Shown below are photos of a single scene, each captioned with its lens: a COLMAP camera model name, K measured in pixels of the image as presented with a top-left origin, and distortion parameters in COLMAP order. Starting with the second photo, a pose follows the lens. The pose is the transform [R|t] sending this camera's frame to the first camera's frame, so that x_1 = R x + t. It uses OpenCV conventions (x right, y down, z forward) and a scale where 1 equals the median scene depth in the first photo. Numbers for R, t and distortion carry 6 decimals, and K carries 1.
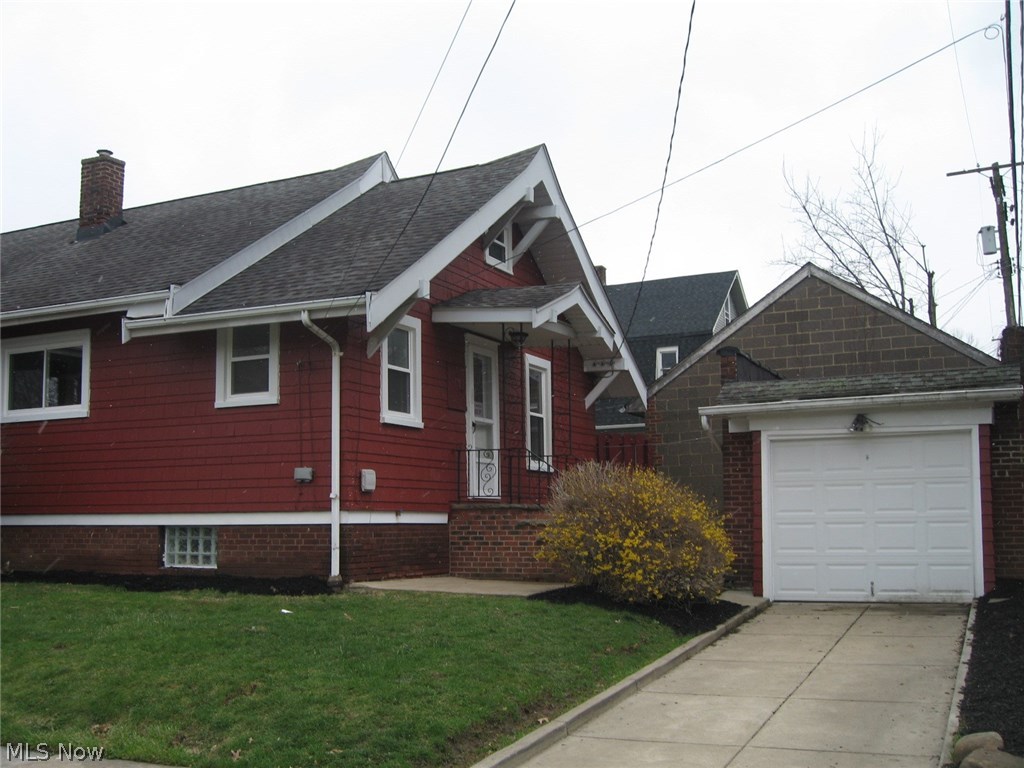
lens RADIAL K [[1139.6, 0, 511.7], [0, 1139.6, 384.9], [0, 0, 1]] dist [0.030712, 0.000000]
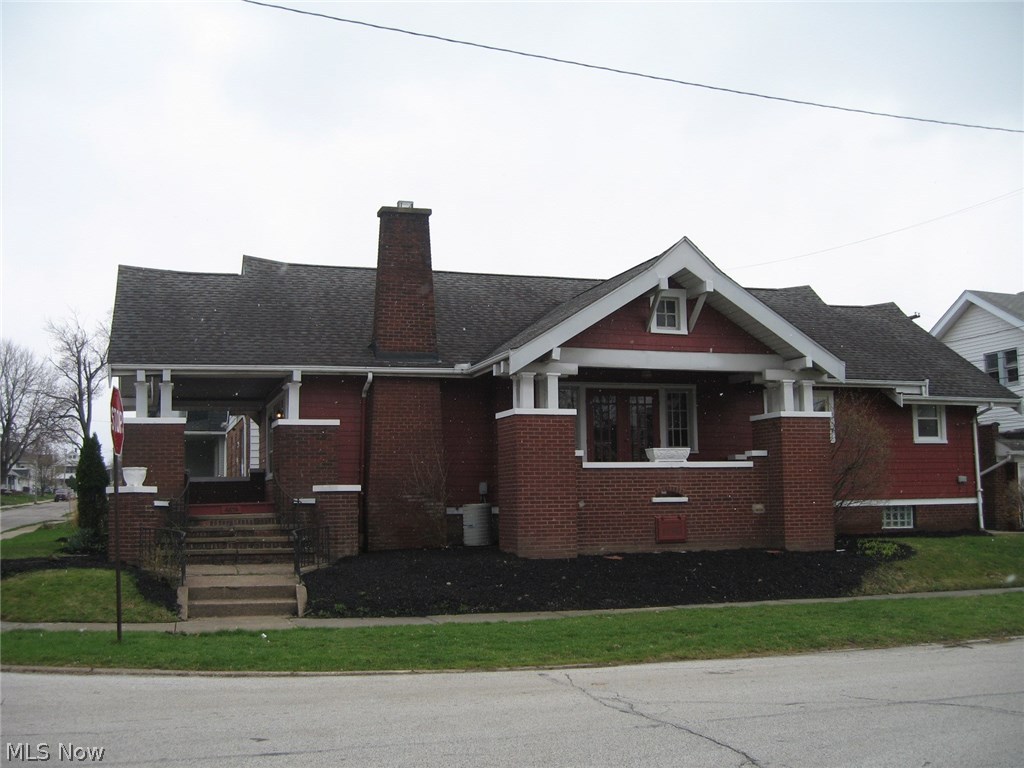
lens RADIAL K [[1139.6, 0, 508.5], [0, 1139.6, 383.2], [0, 0, 1]] dist [0.030712, 0.000000]
pose [[0.705196, 0.072423, 0.705304, -2.126162], [-0.058032, 0.997328, -0.044386, 0.043595], [-0.706633, -0.009630, 0.707514, 0.124737]]
